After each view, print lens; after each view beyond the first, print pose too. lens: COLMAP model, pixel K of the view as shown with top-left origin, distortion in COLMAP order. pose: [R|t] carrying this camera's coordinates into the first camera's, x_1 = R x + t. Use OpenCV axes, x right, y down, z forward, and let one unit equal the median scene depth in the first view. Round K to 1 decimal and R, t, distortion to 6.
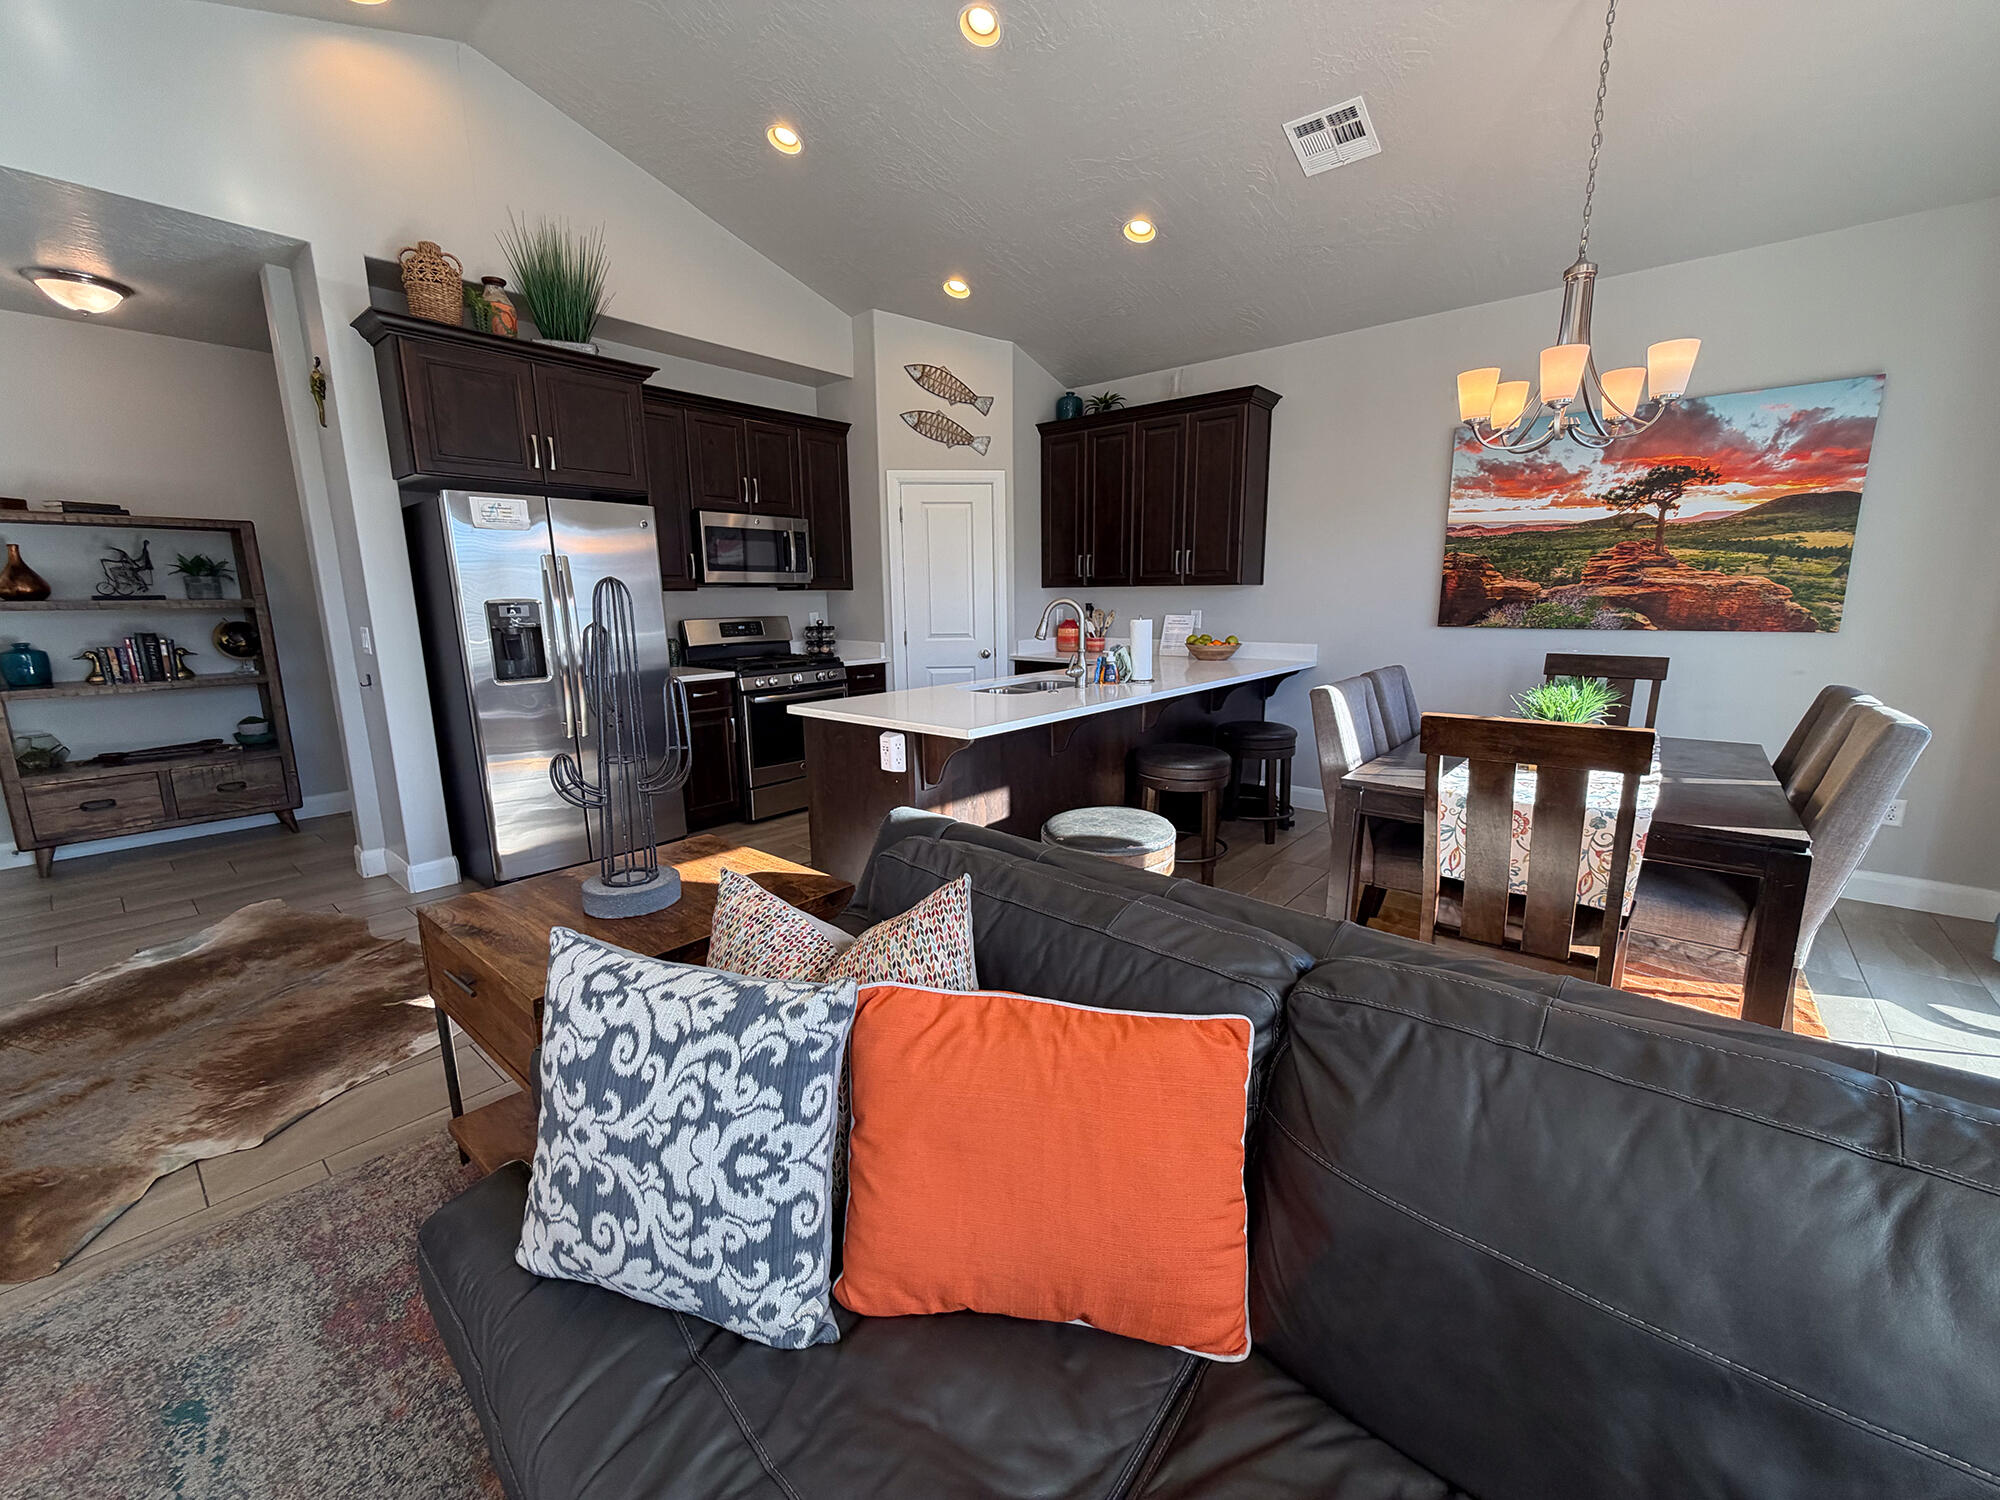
lens RADIAL K [[804.7, 0, 1004.5], [0, 804.7, 748.5], [0, 0, 1]] dist [-0.001361, 0.000062]
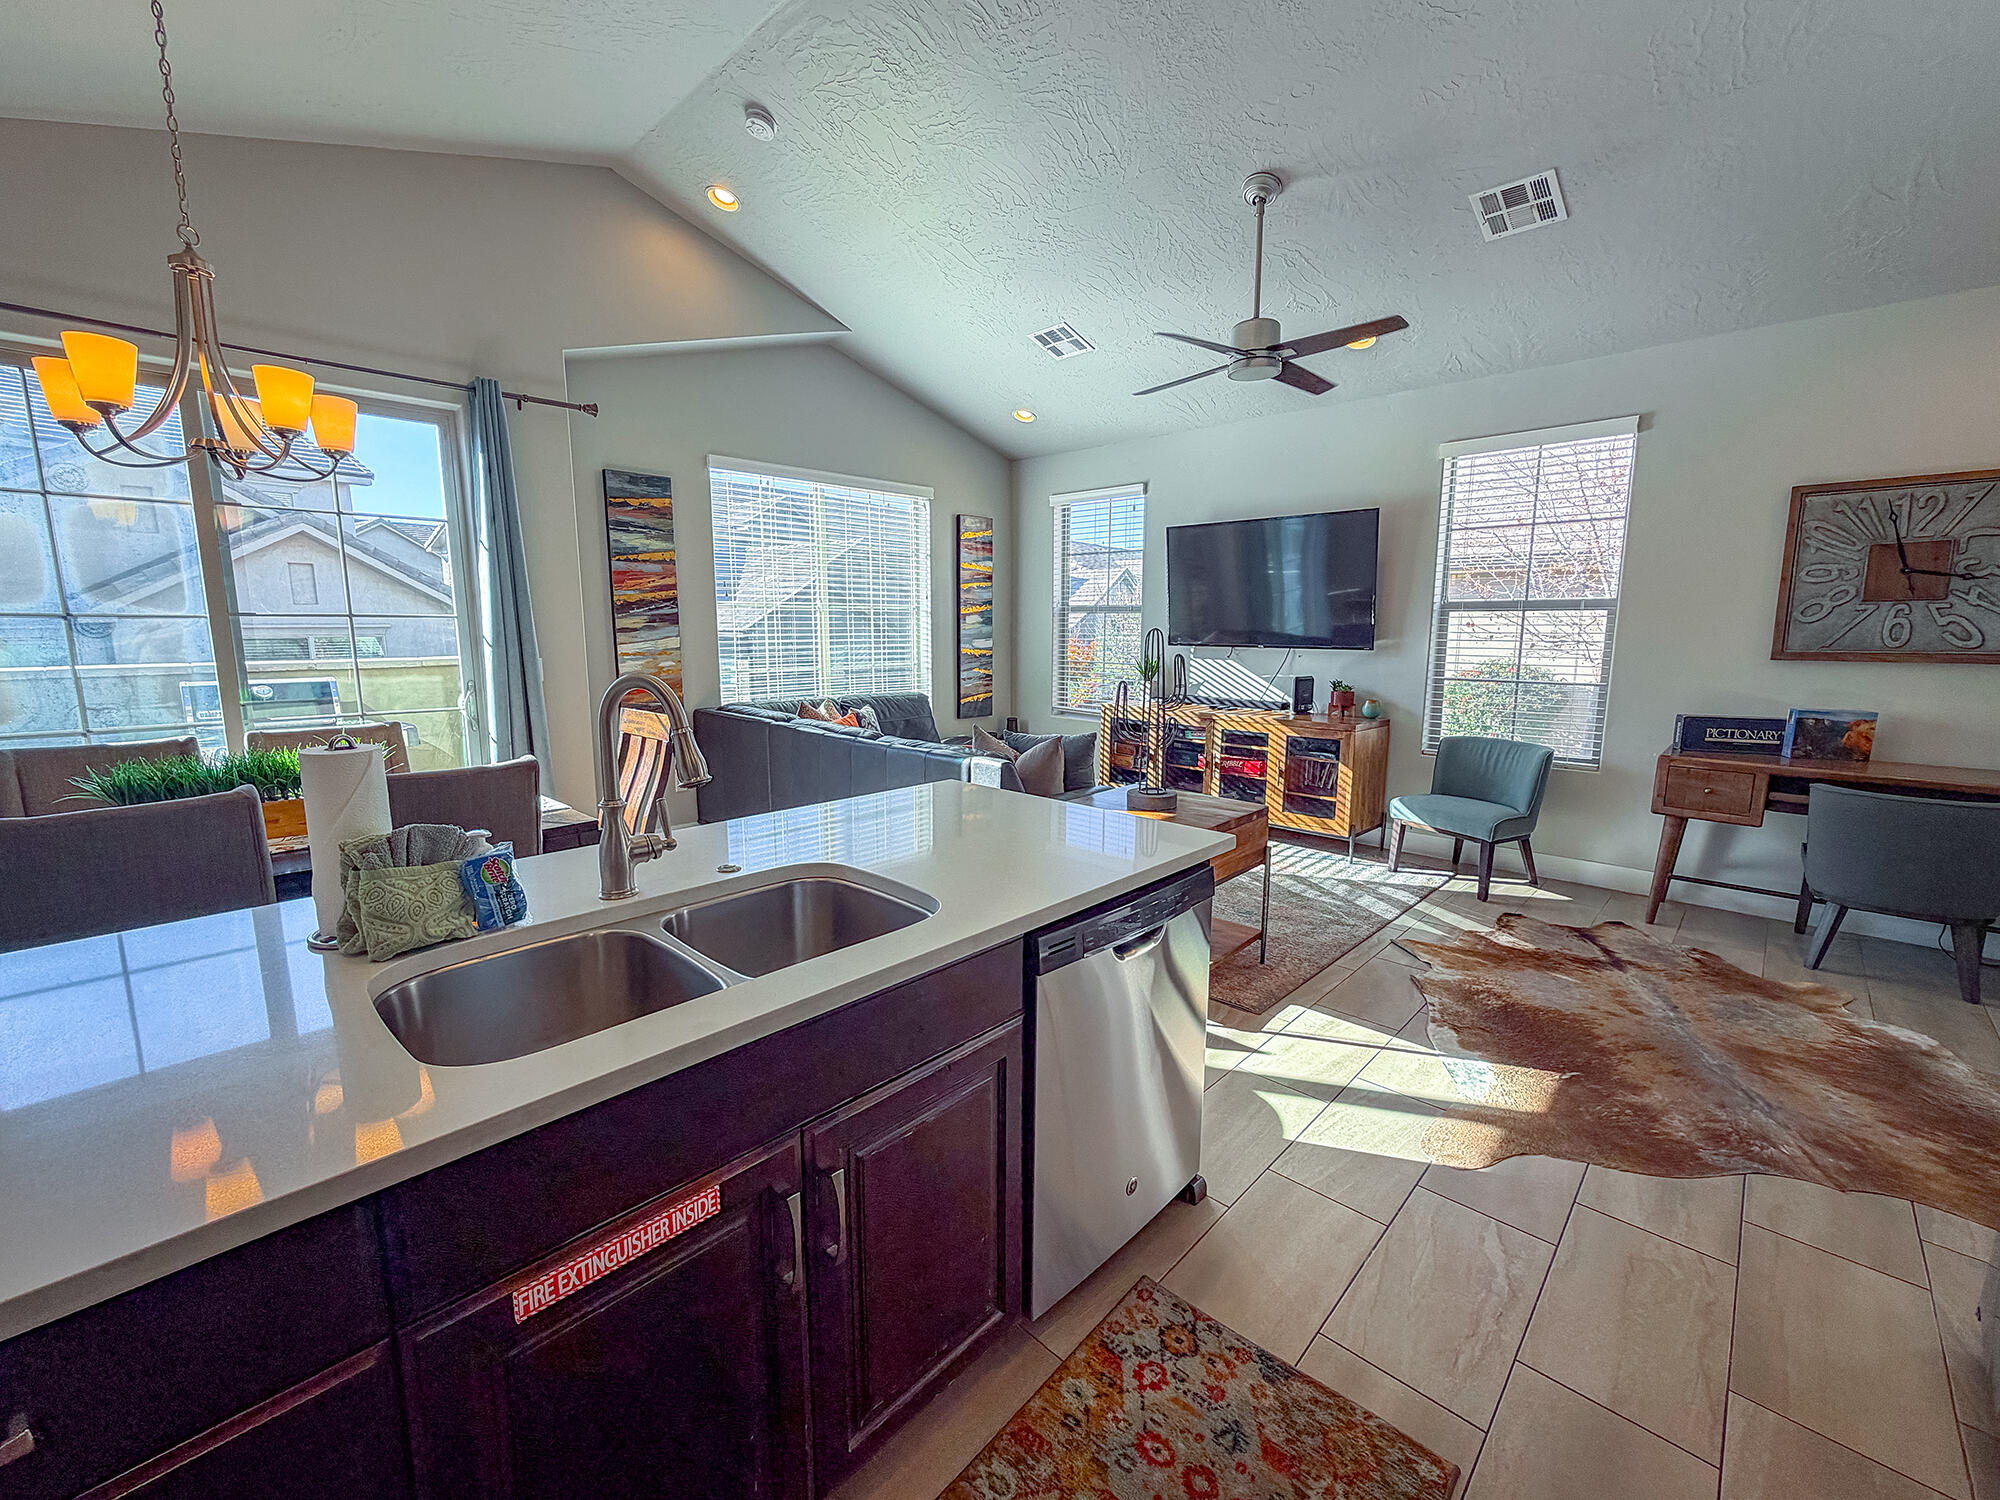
lens RADIAL K [[804.7, 0, 1004.5], [0, 804.7, 748.5], [0, 0, 1]] dist [-0.001361, 0.000062]
pose [[-0.997976, -0.001793, 0.063559, -0.118031], [0.019631, 0.942080, 0.334813, -0.259549], [-0.060478, 0.335383, -0.940139, 1.280365]]
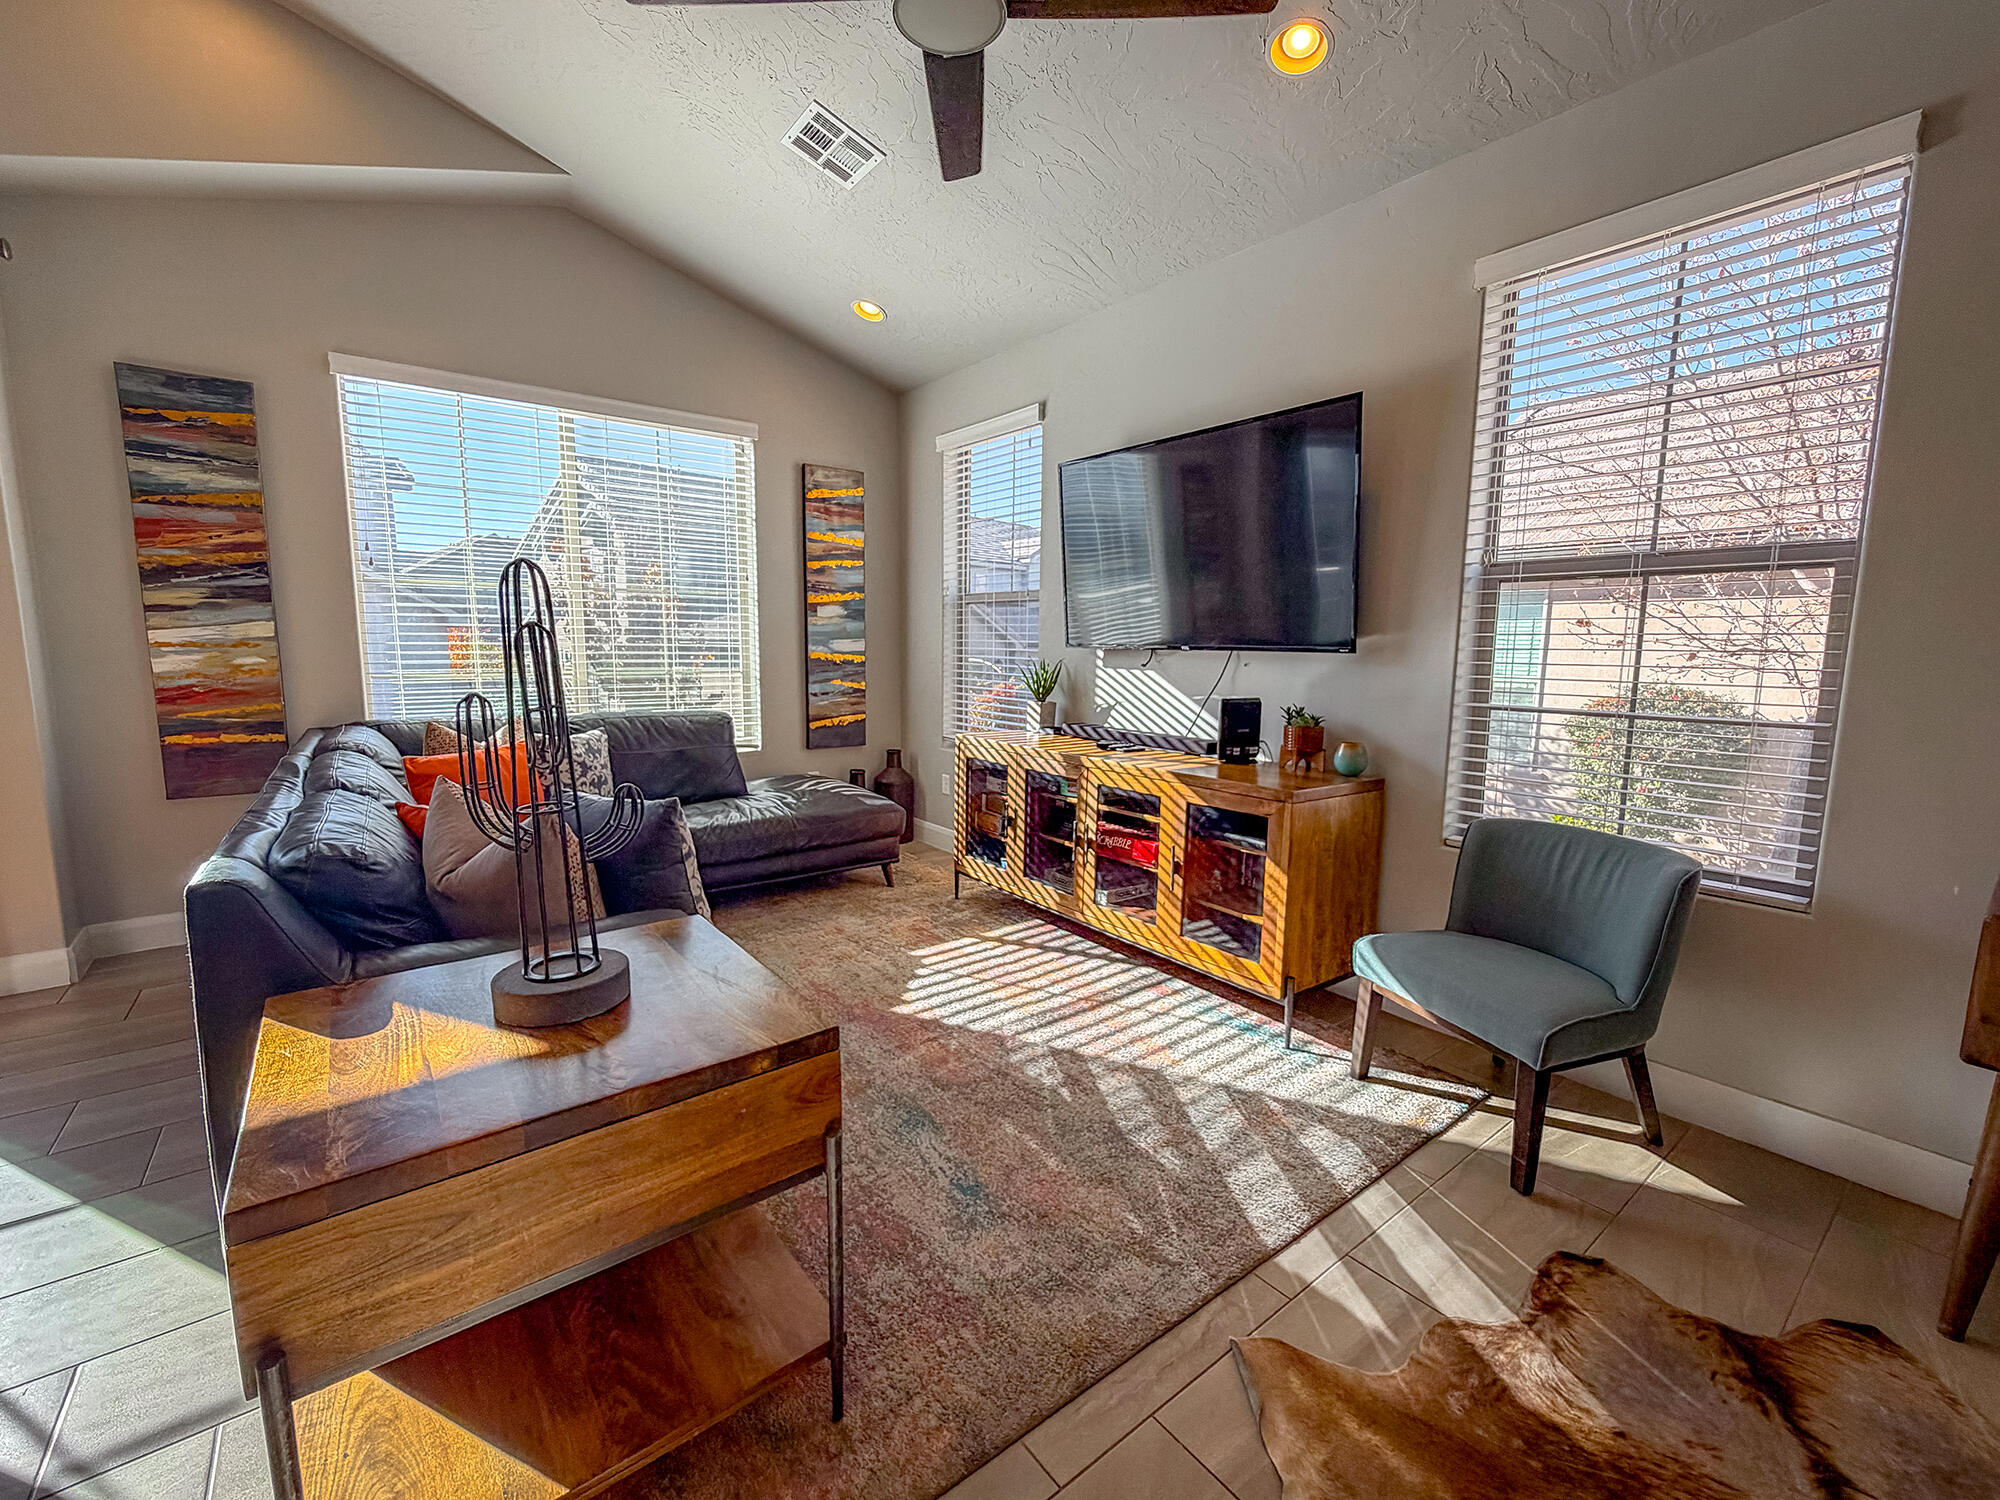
lens RADIAL K [[820.3, 0, 1007.7], [0, 820.3, 748.3], [0, 0, 1]] dist [0.000002, 0.000001]
pose [[-0.978735, -0.028093, 0.203194, -0.481957], [0.036268, 0.951271, 0.306215, -0.115435], [-0.201895, 0.307073, -0.930024, 0.734605]]
